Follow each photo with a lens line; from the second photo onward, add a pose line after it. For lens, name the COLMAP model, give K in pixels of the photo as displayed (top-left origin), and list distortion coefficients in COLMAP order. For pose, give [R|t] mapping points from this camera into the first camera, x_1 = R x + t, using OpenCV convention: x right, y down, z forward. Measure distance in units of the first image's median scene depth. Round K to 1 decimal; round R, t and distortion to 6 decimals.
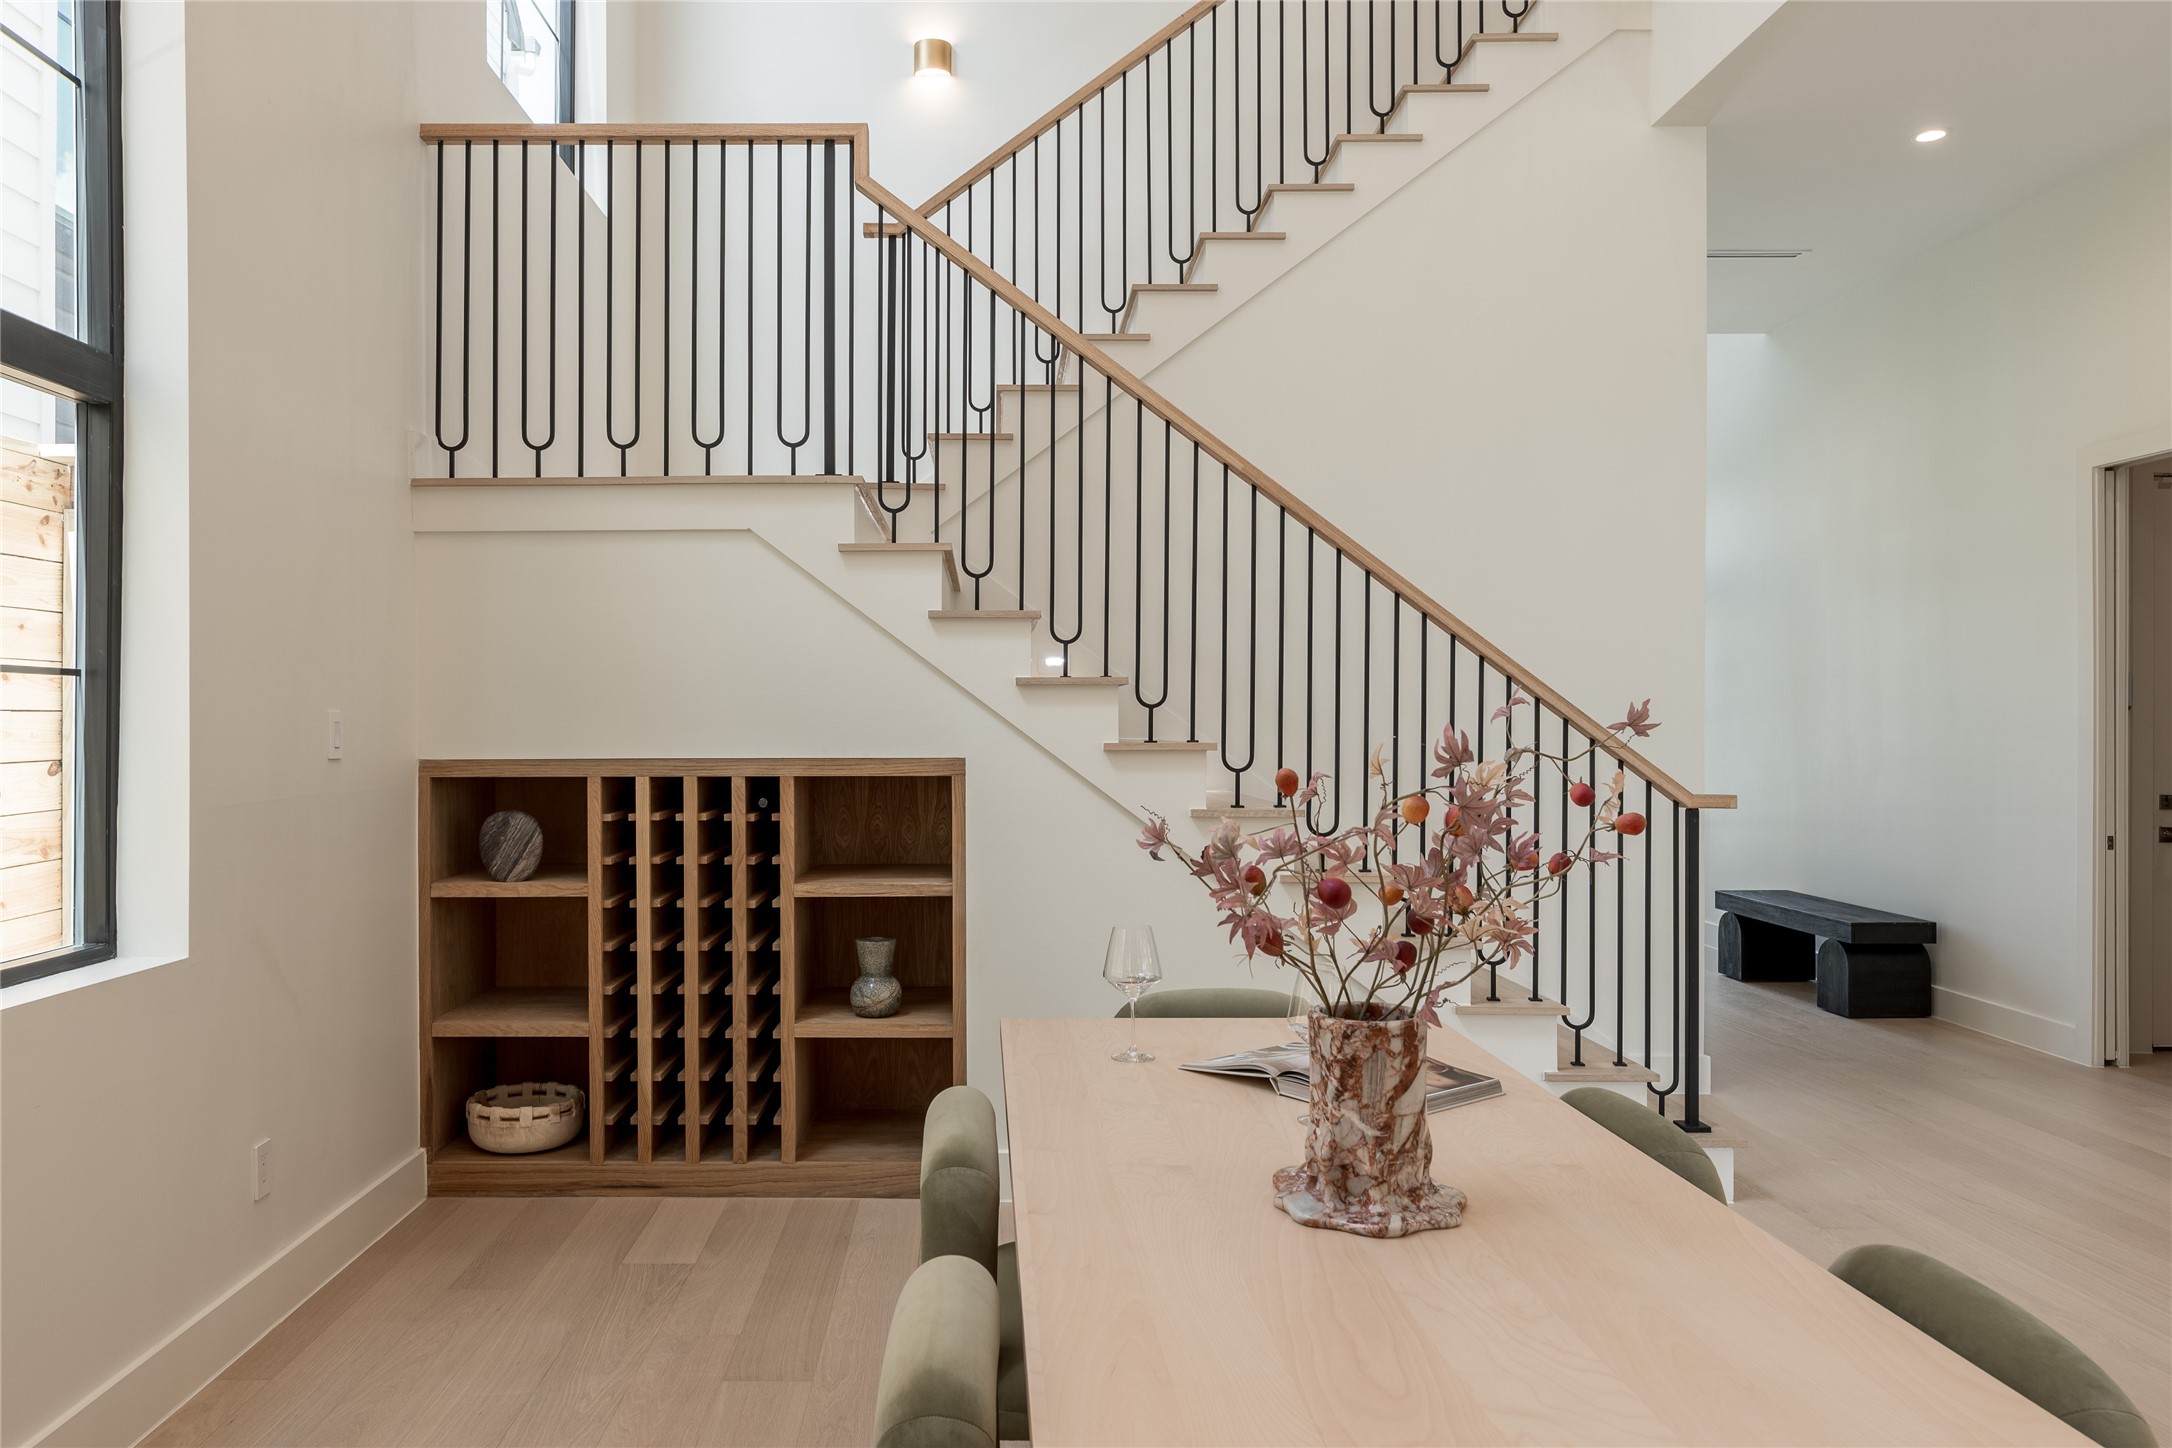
lens RADIAL K [[1415.9, 0, 900.2], [0, 1415.9, 736.4], [0, 0, 1]] dist [-0.000094, -0.001235]
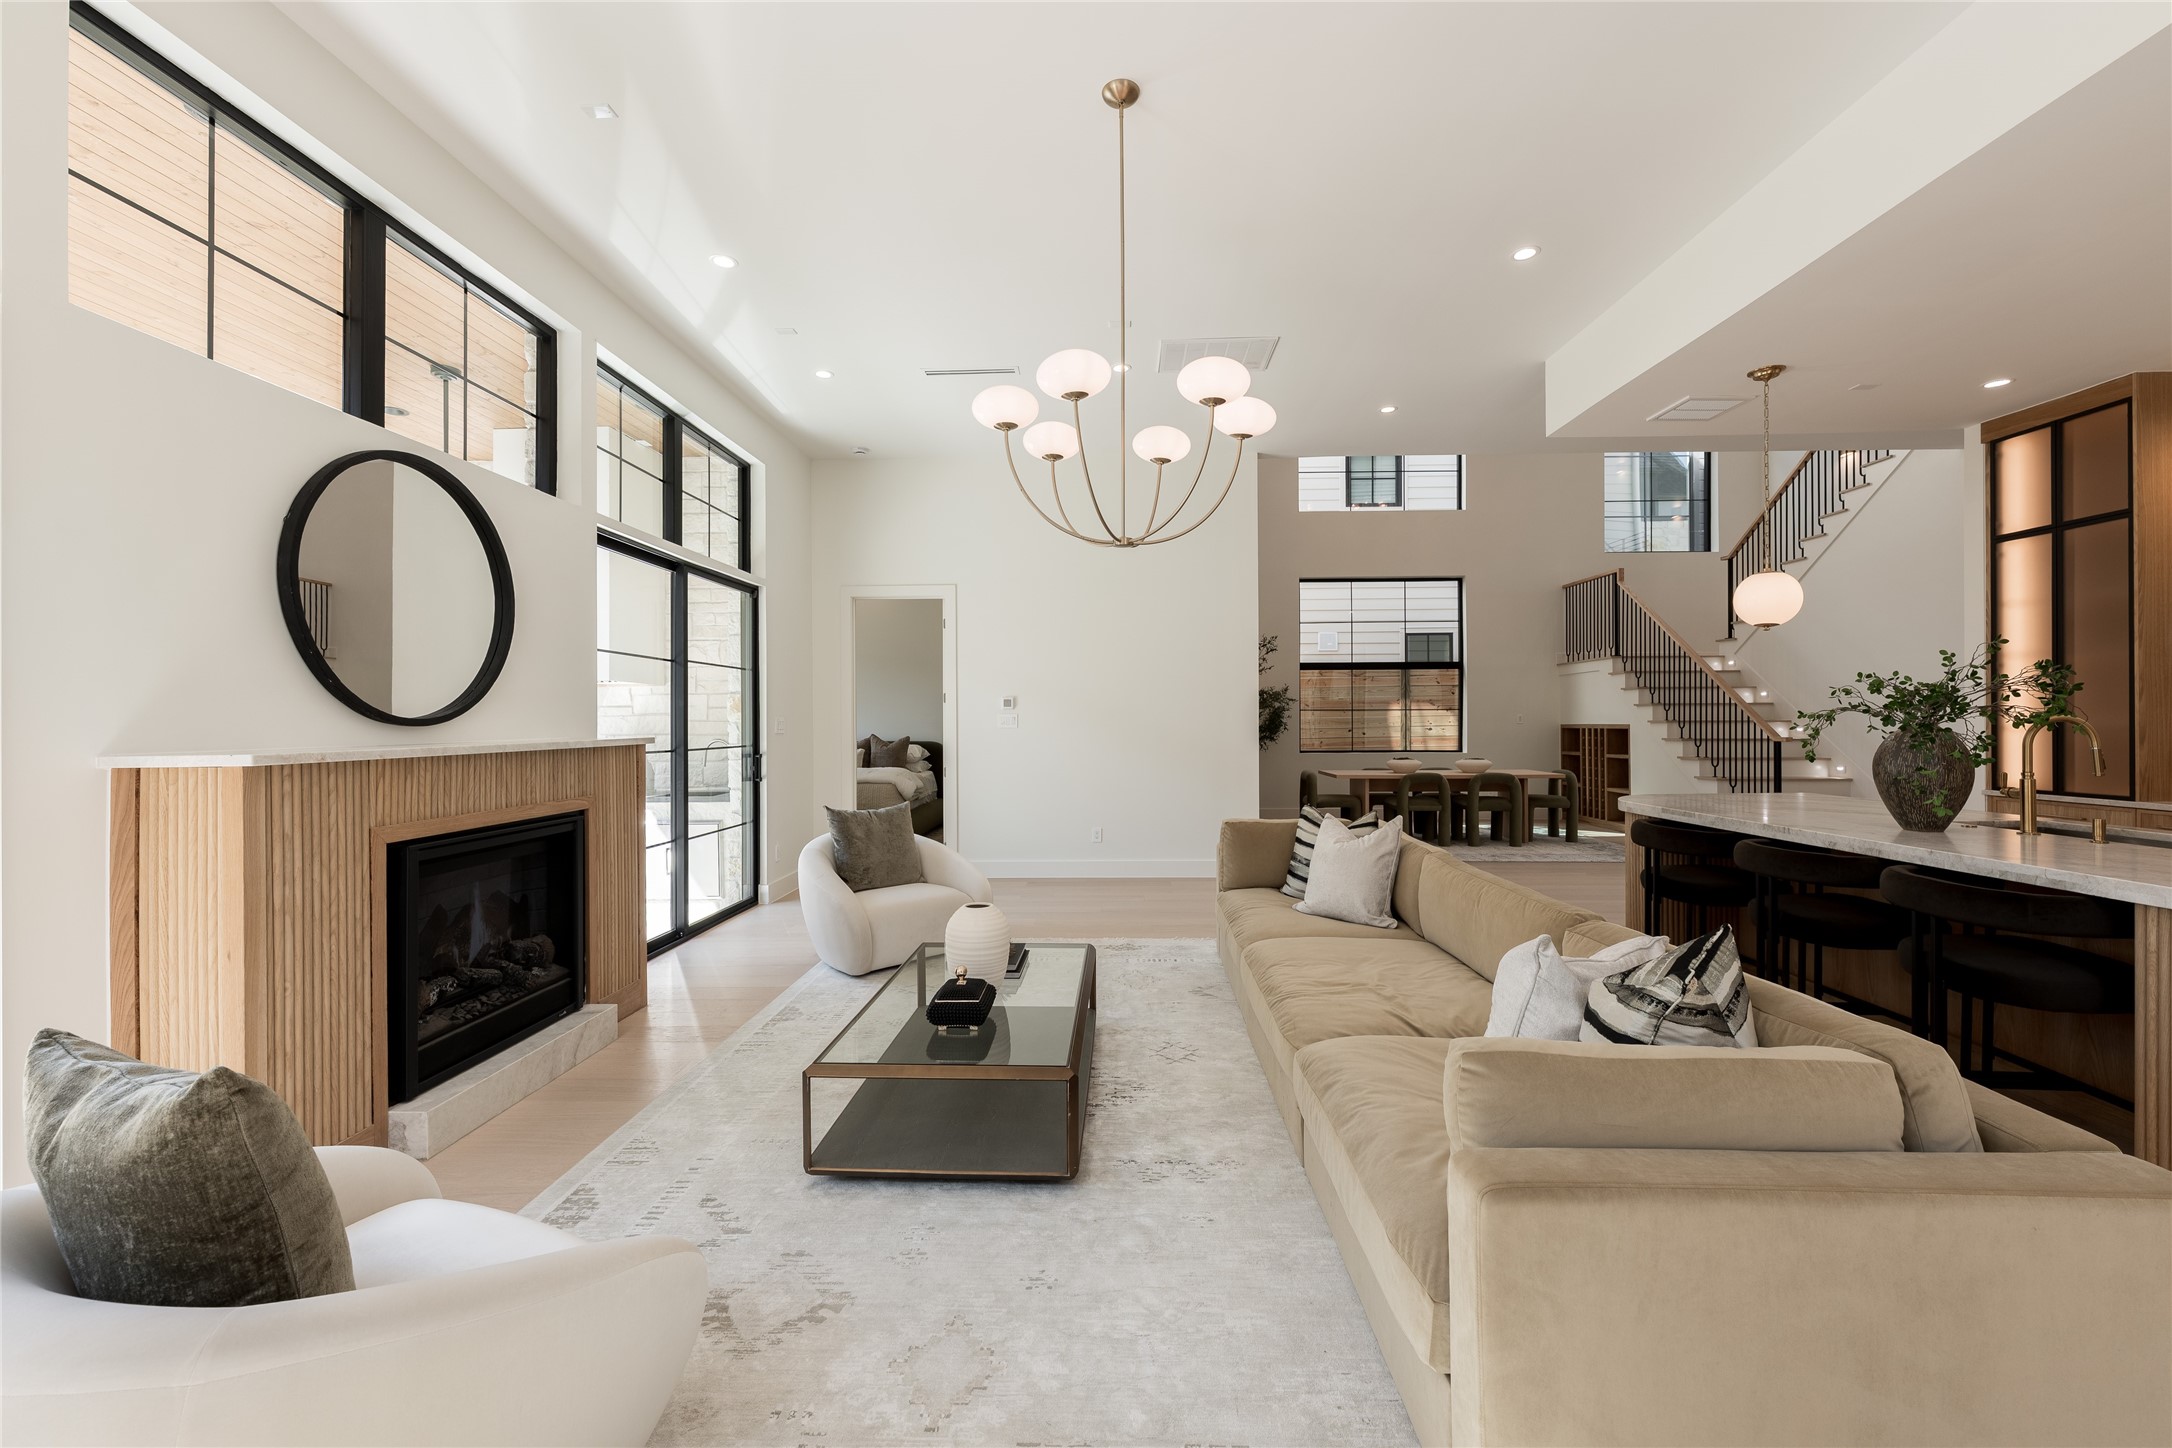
lens RADIAL K [[856.6, 0, 1081.2], [0, 856.6, 718.3], [0, 0, 1]] dist [0.000064, 0.001734]
pose [[-0.042490, -0.004519, -0.999087, 2.518472], [-0.003191, 0.999985, -0.004388, 0.013703], [0.999092, 0.003002, -0.042503, -0.442071]]
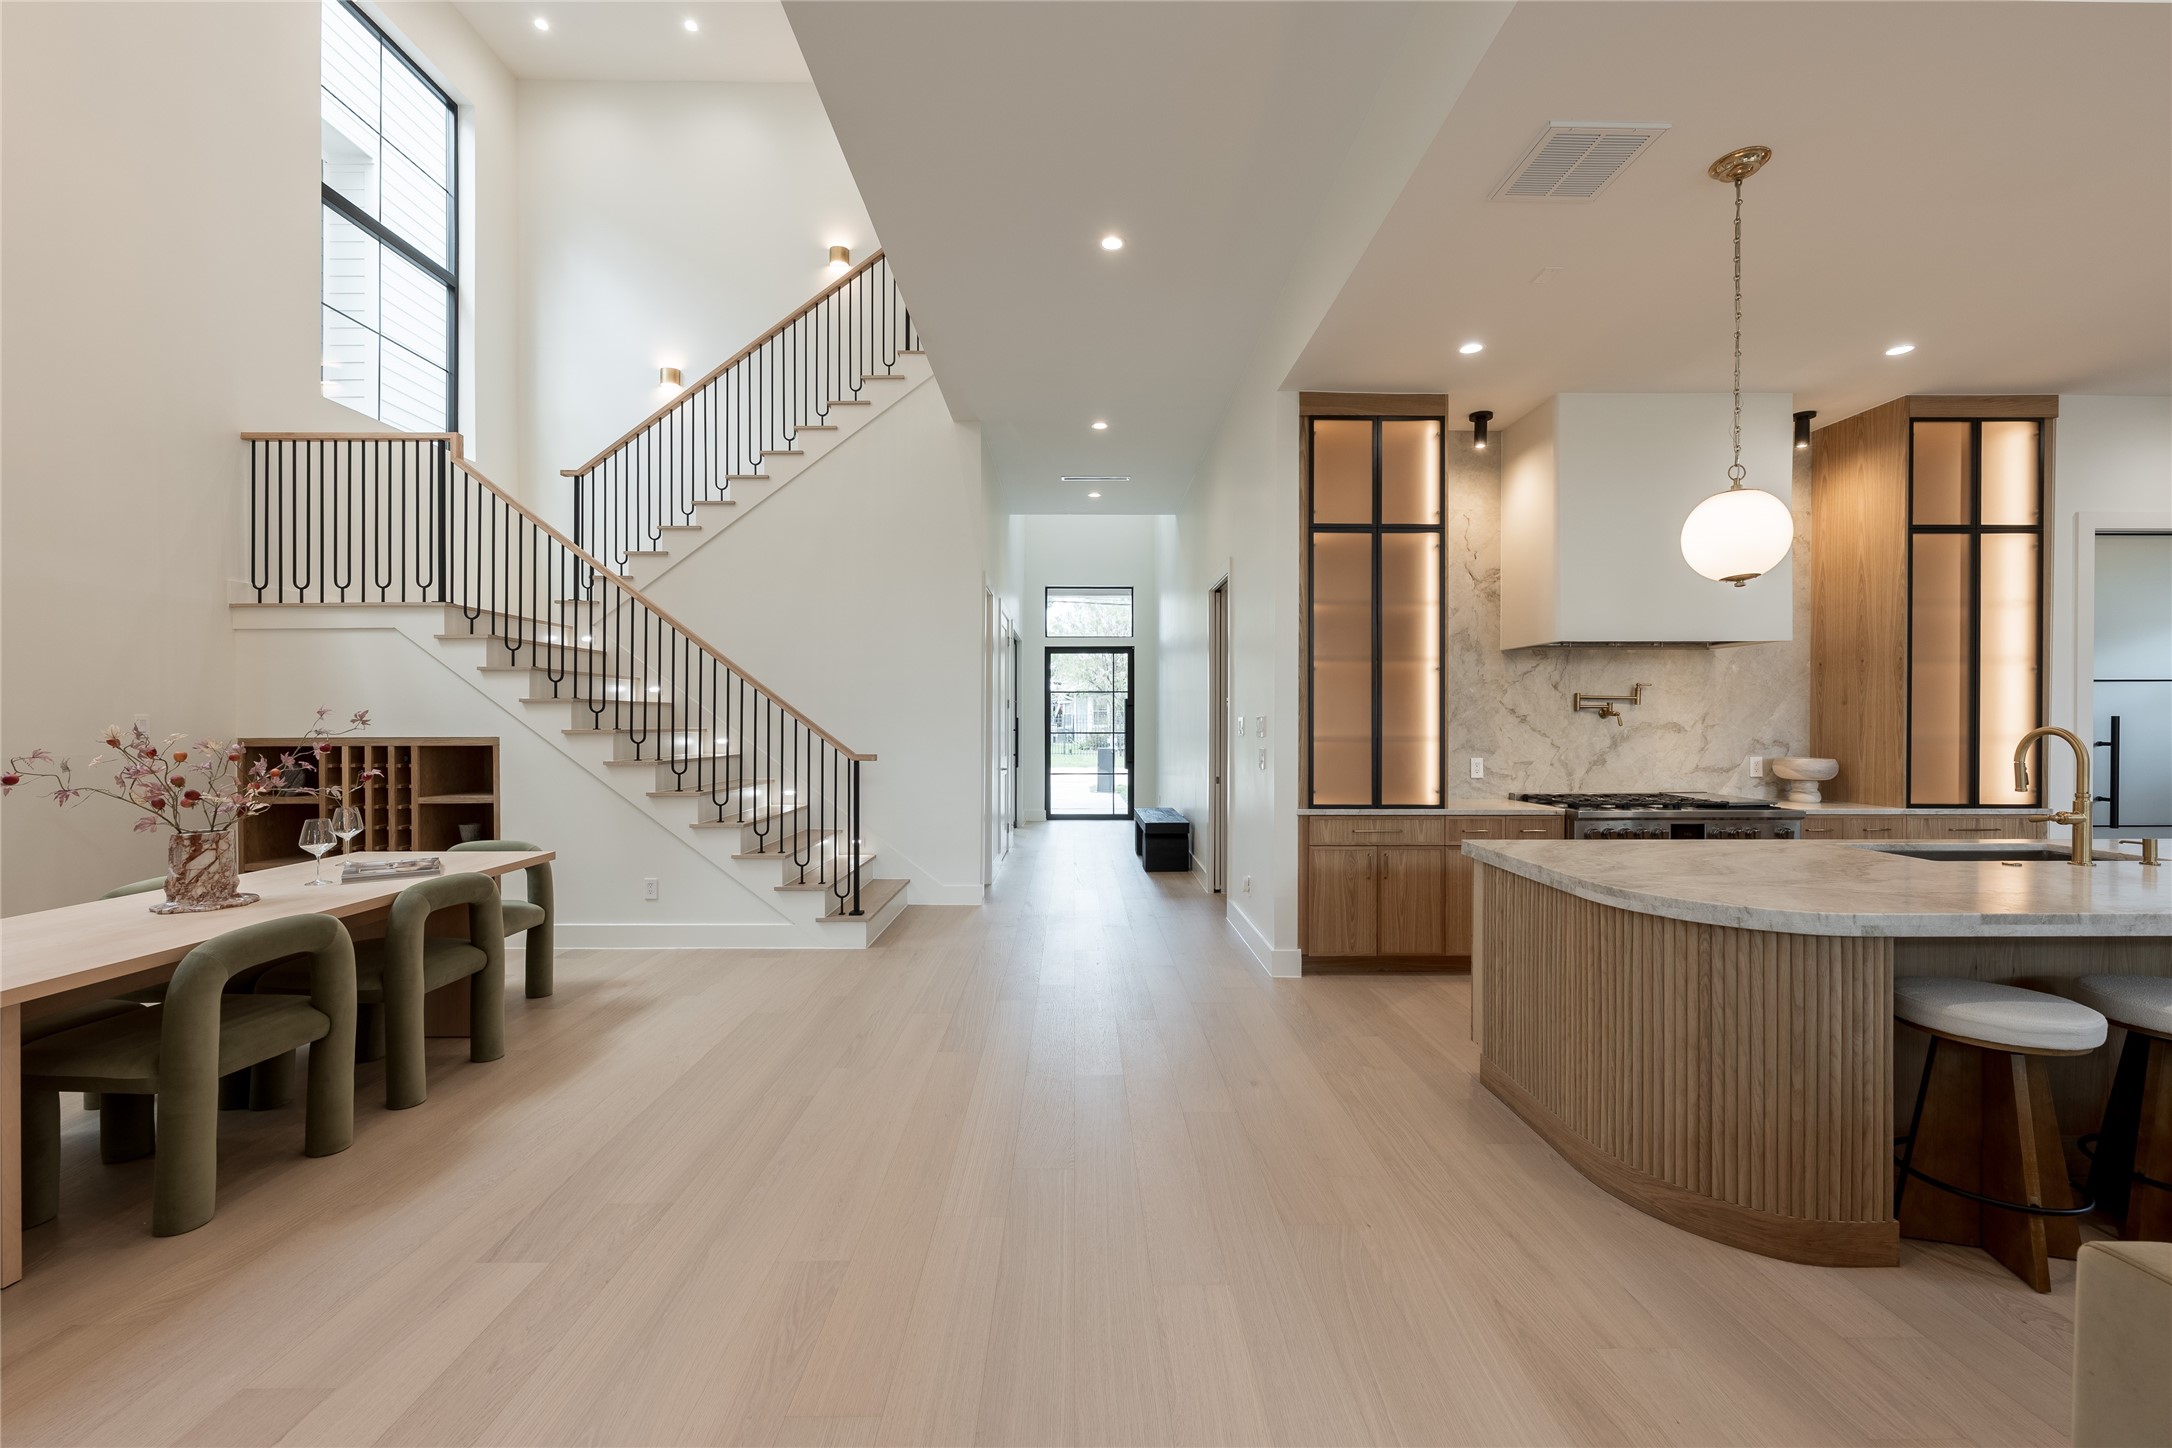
lens RADIAL K [[856.6, 0, 1067.7], [0, 856.6, 727.0], [0, 0, 1]] dist [0.000064, 0.001734]
pose [[0.999978, -0.001683, 0.006409, 0.876759], [0.001684, 0.999999, -0.000077, 0.001747], [-0.006409, 0.000087, 0.999979, -0.273296]]
